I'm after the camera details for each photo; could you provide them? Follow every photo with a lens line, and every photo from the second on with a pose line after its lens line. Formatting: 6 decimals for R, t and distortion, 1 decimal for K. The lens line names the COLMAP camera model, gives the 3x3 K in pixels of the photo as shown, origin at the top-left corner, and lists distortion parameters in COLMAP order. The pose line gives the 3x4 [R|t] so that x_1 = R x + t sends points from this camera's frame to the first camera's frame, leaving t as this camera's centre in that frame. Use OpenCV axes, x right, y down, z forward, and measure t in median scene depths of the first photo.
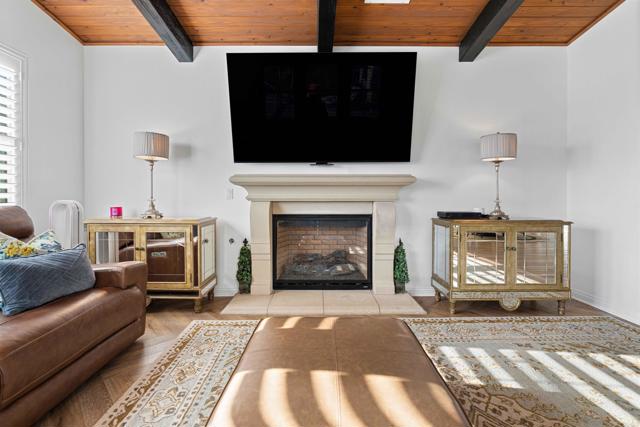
lens RADIAL K [[279.1, 0, 324.1], [0, 279.1, 199.4], [0, 0, 1]] dist [-0.017257, -0.000078]
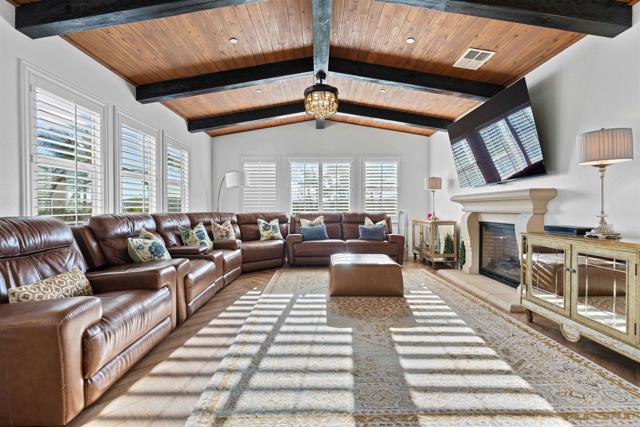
lens RADIAL K [[290.6, 0, 319.9], [0, 290.6, 211.4], [0, 0, 1]] dist [-0.007057, 0.001952]
pose [[0.014435, 0.010233, -0.999843, 1.631411], [0.008838, 0.999907, 0.010361, -0.023351], [0.999857, -0.008987, 0.014343, 0.209804]]
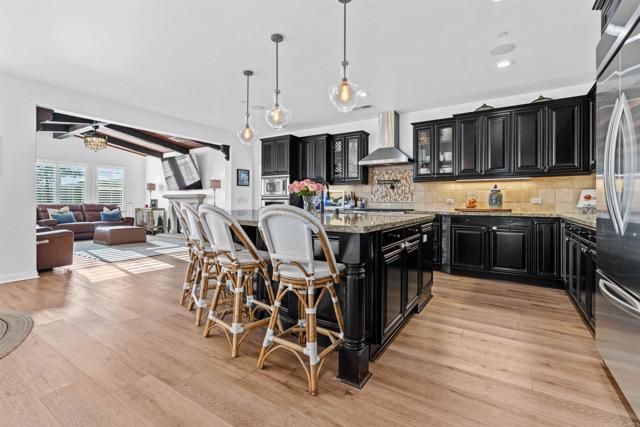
lens RADIAL K [[290.6, 0, 313.9], [0, 290.6, 203.4], [0, 0, 1]] dist [-0.007057, 0.001952]
pose [[0.842035, 0.009340, -0.539341, 3.414387], [-0.004222, 0.999934, 0.010726, -0.039120], [0.539406, -0.006755, 0.842019, -1.024566]]
